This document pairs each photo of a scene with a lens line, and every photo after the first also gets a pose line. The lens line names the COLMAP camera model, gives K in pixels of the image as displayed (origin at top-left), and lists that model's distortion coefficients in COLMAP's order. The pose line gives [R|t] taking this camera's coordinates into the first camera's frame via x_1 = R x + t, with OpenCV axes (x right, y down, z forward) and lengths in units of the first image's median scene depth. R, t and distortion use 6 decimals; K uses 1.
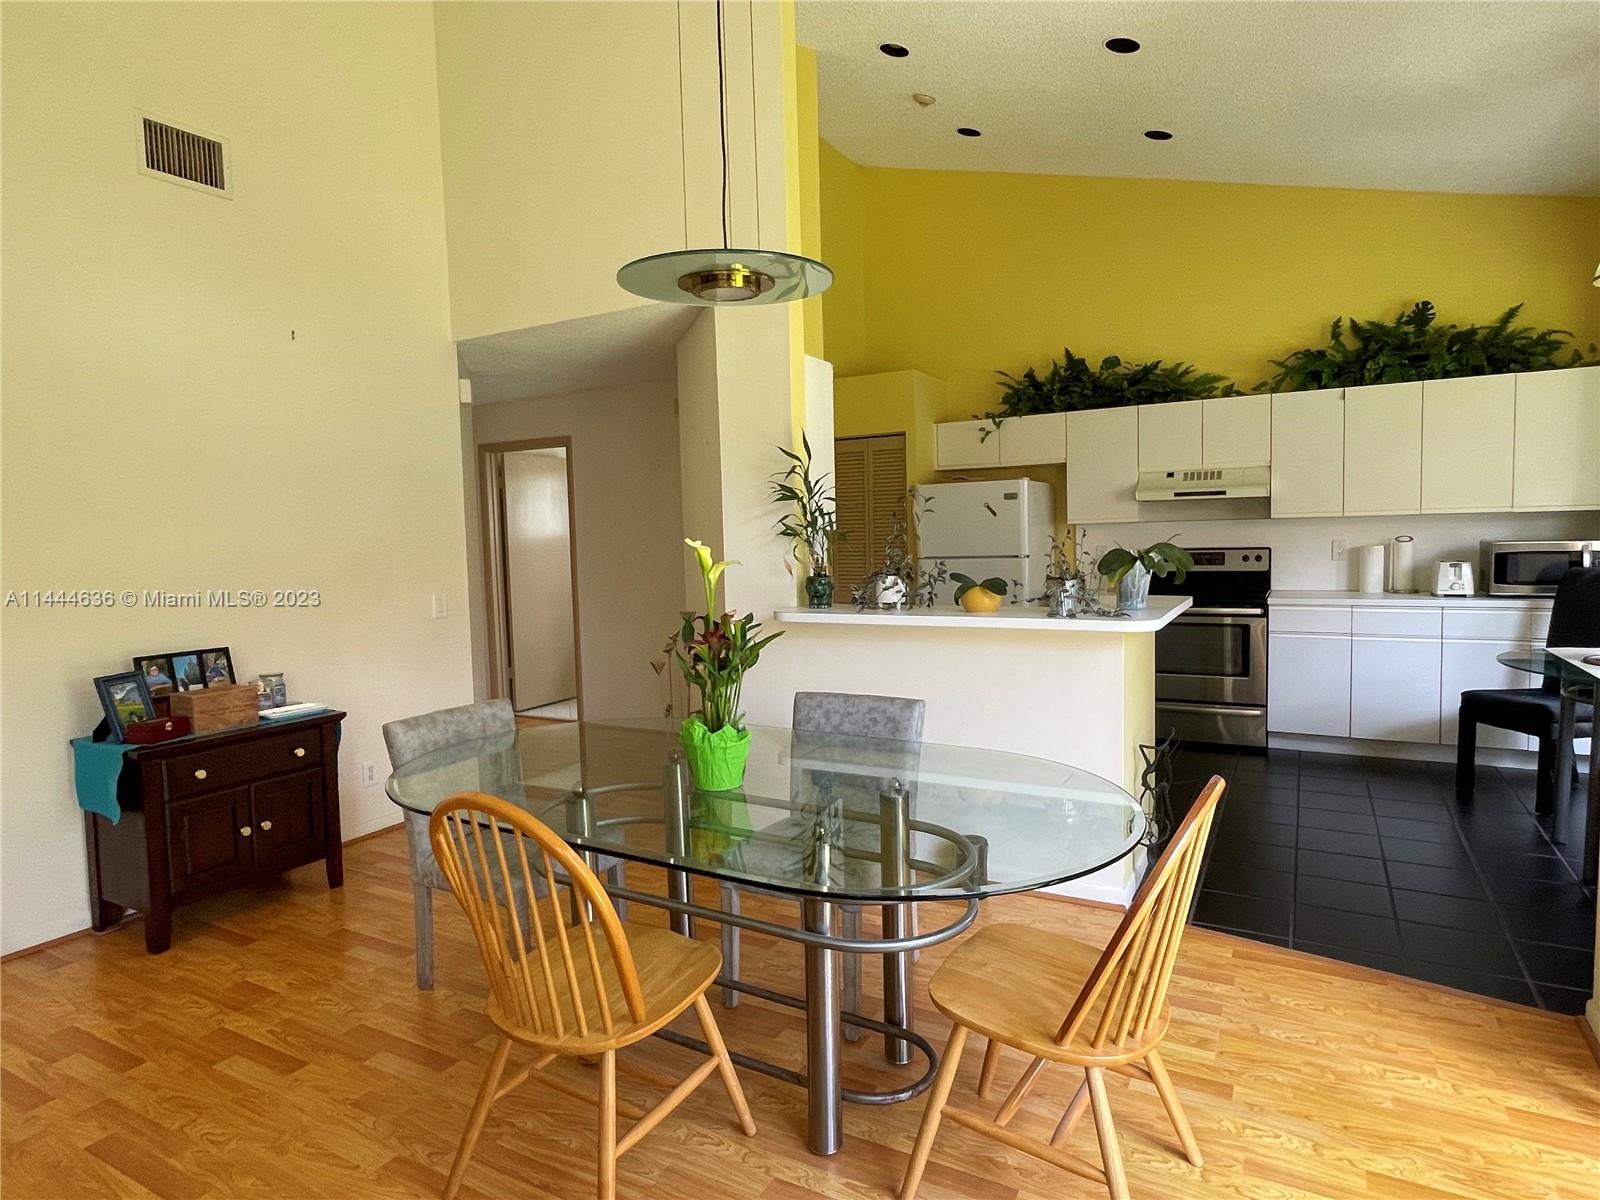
lens RADIAL K [[919.9, 0, 800.0], [0, 919.9, 600.0], [0, 0, 1]] dist [-0.001935, 0.001954]
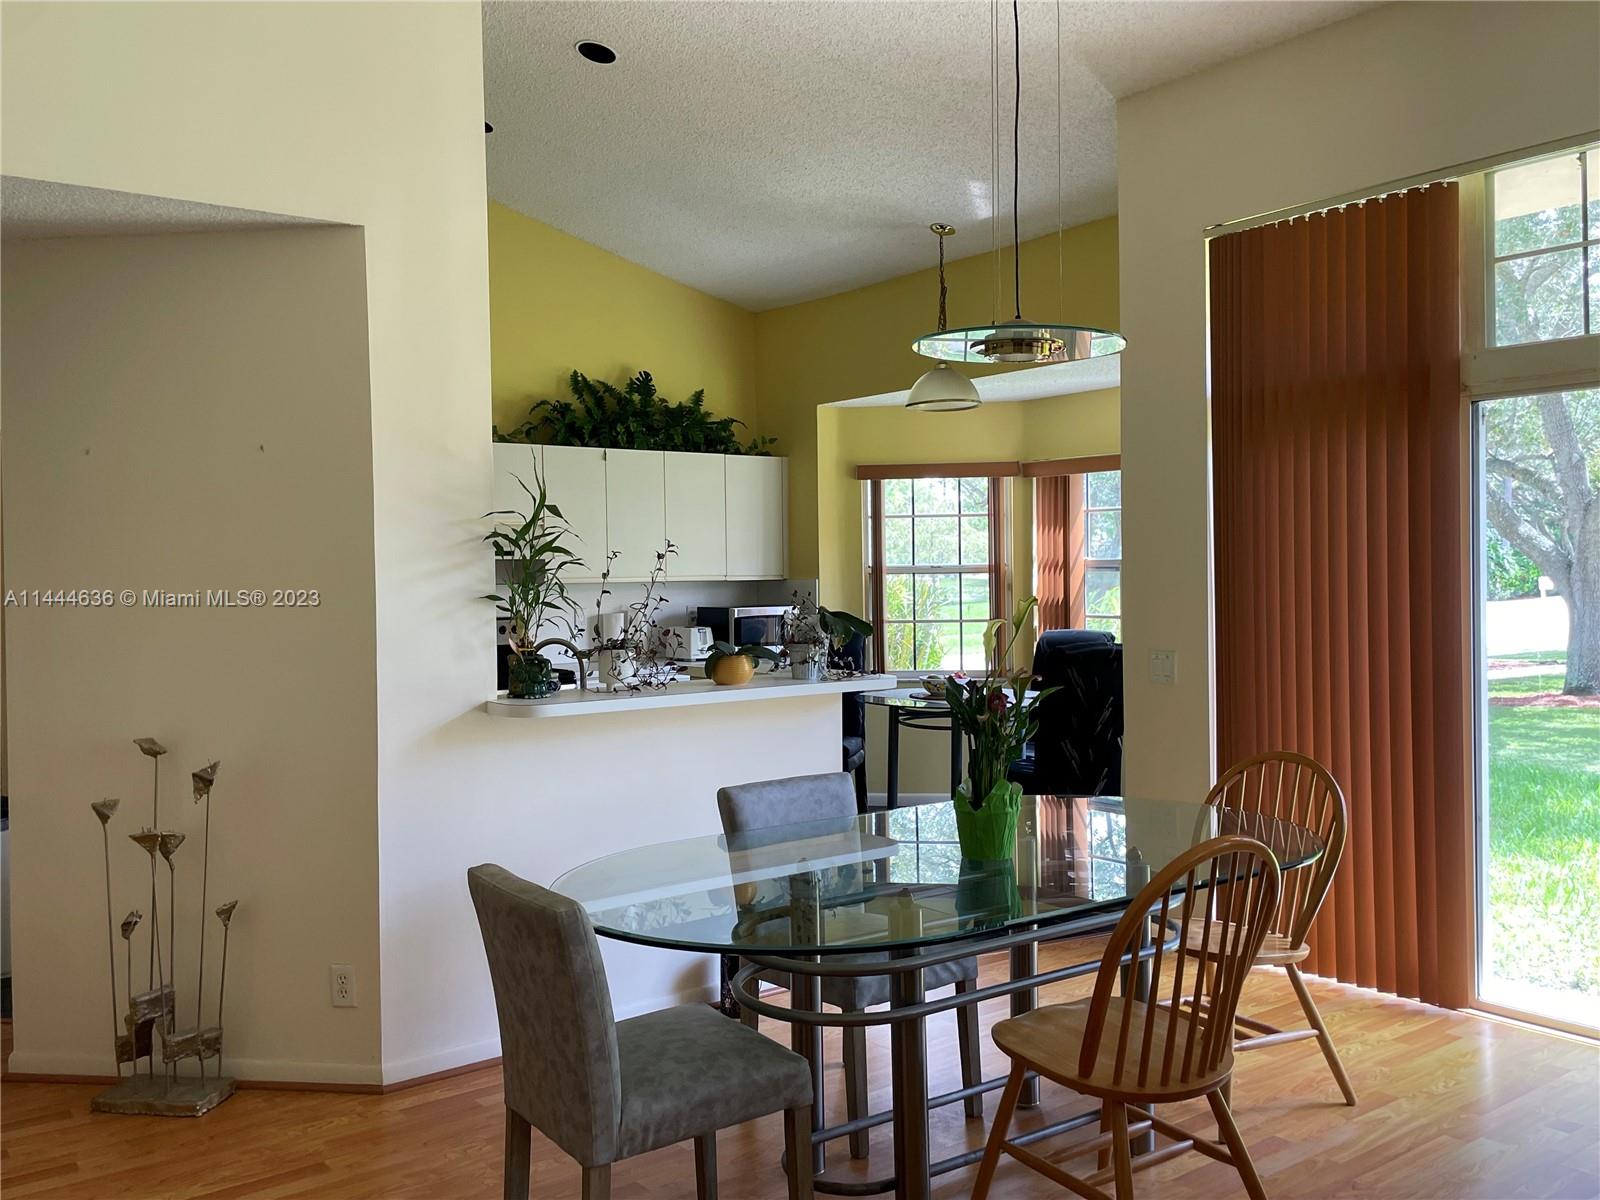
lens RADIAL K [[1362.8, 0, 800.0], [0, 1362.8, 600.0], [0, 0, 1]] dist [0.002781, 0.000338]
pose [[0.397715, 0.003968, 0.917500, -0.615440], [0.070846, 0.996872, -0.035022, -0.009522], [-0.914770, 0.078930, 0.396190, 0.265325]]
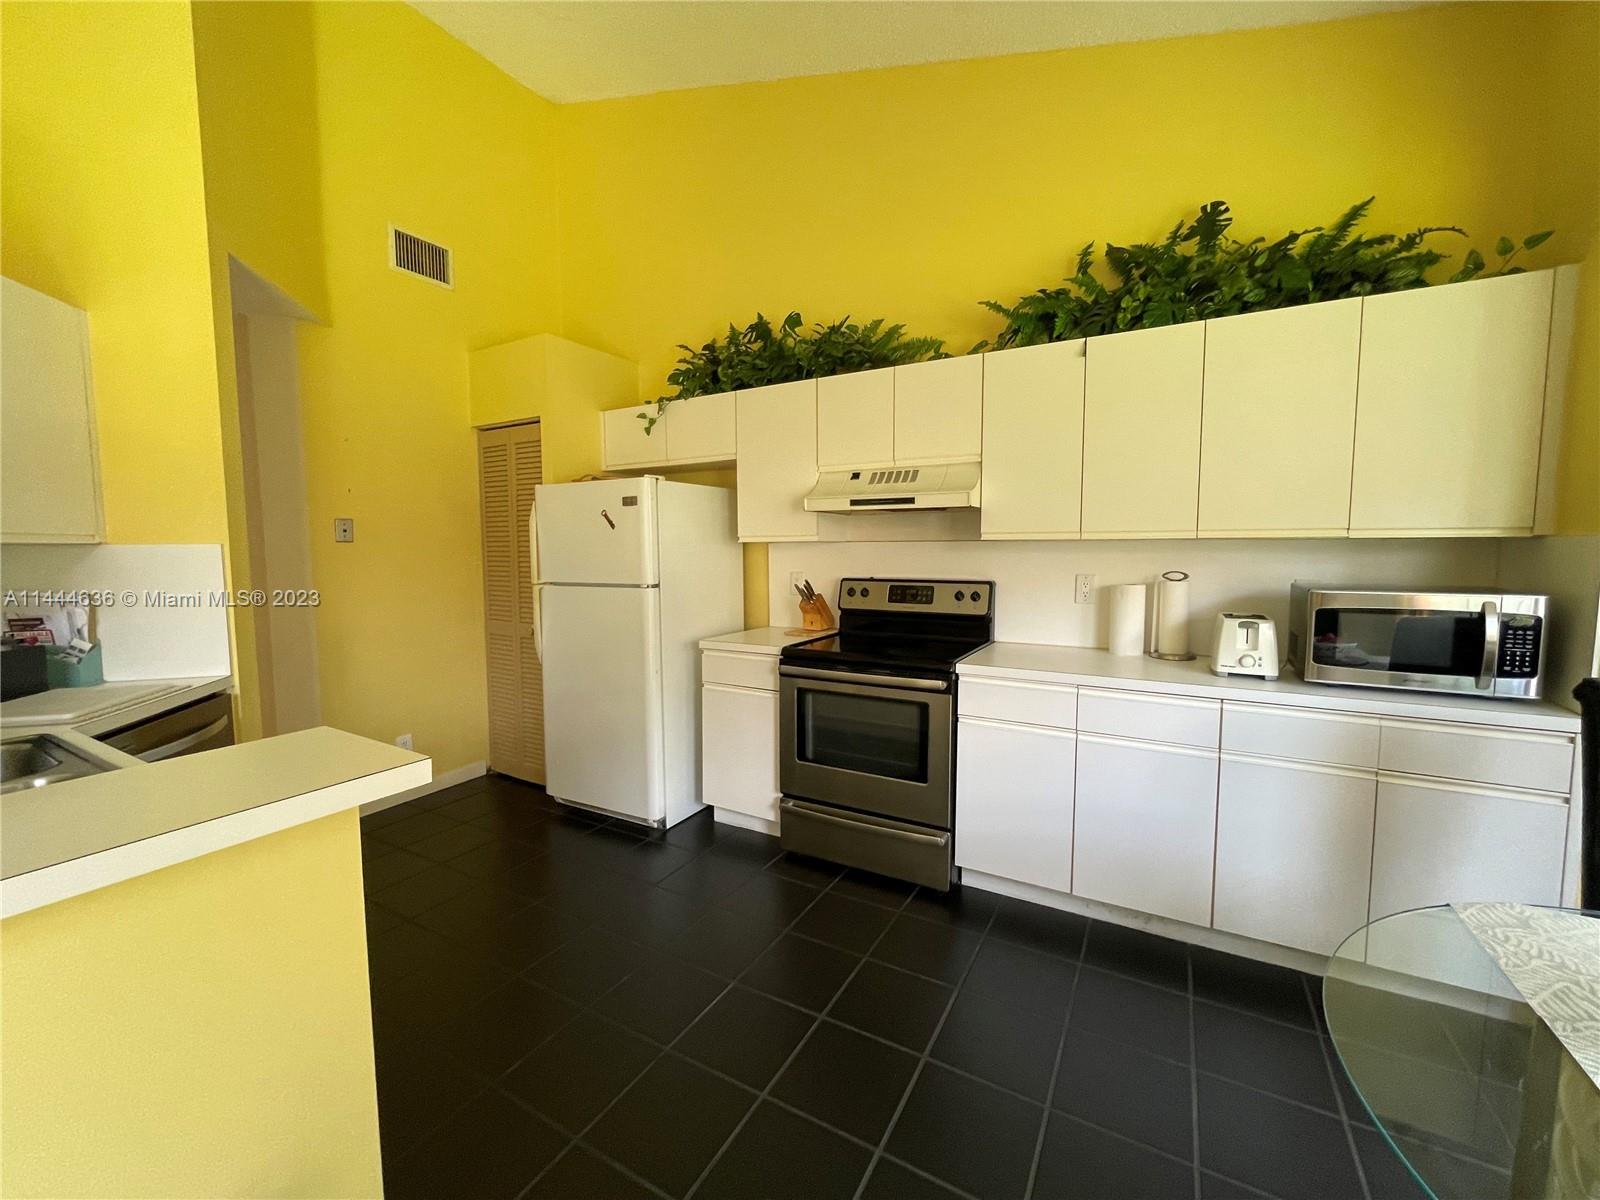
lens RADIAL K [[656.4, 0, 800.0], [0, 656.4, 600.0], [0, 0, 1]] dist [0.000099, -0.000387]
pose [[0.999683, 0.022754, -0.010799, 0.399004], [-0.022626, 0.999674, 0.011864, -0.049203], [0.011066, -0.011616, 0.999871, 0.534670]]
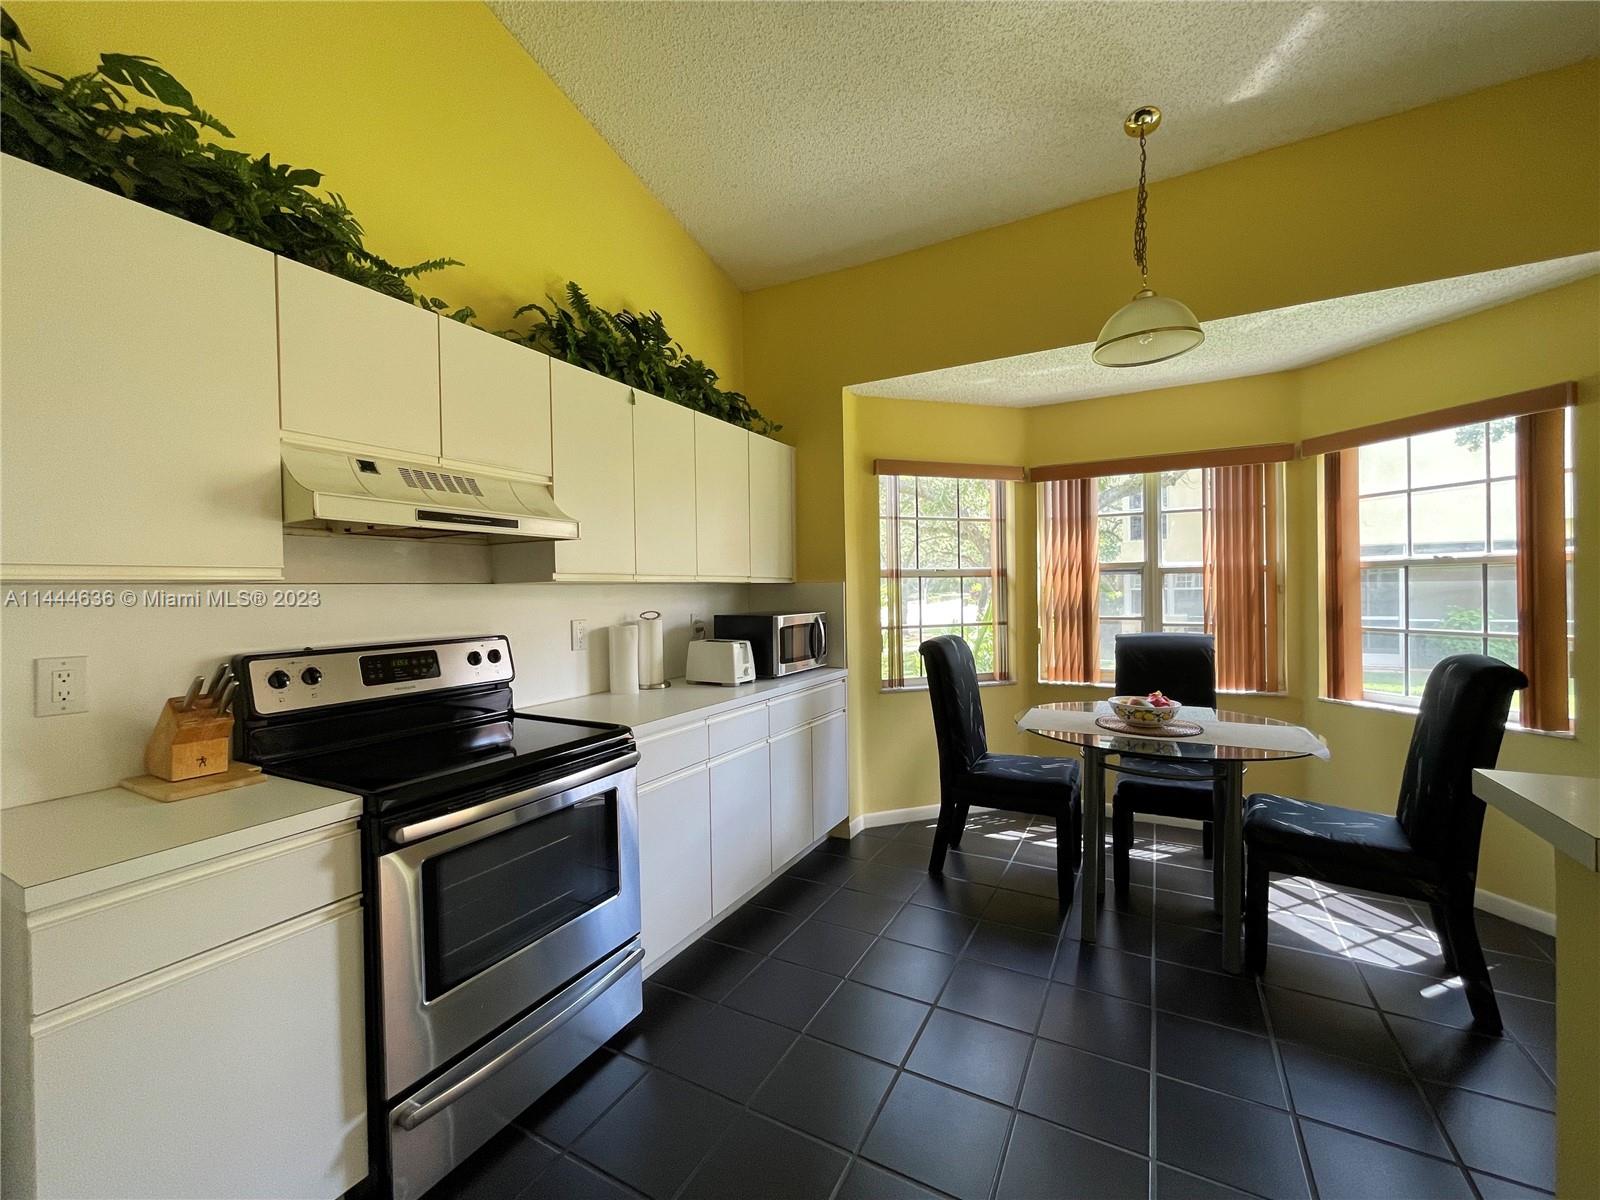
lens RADIAL K [[656.4, 0, 800.0], [0, 656.4, 600.0], [0, 0, 1]] dist [0.000099, -0.000387]
pose [[-0.010397, 0.010288, 0.999893, 0.123910], [0.087638, 0.996109, -0.009337, -0.063433], [-0.996098, 0.087532, -0.011258, 0.890281]]
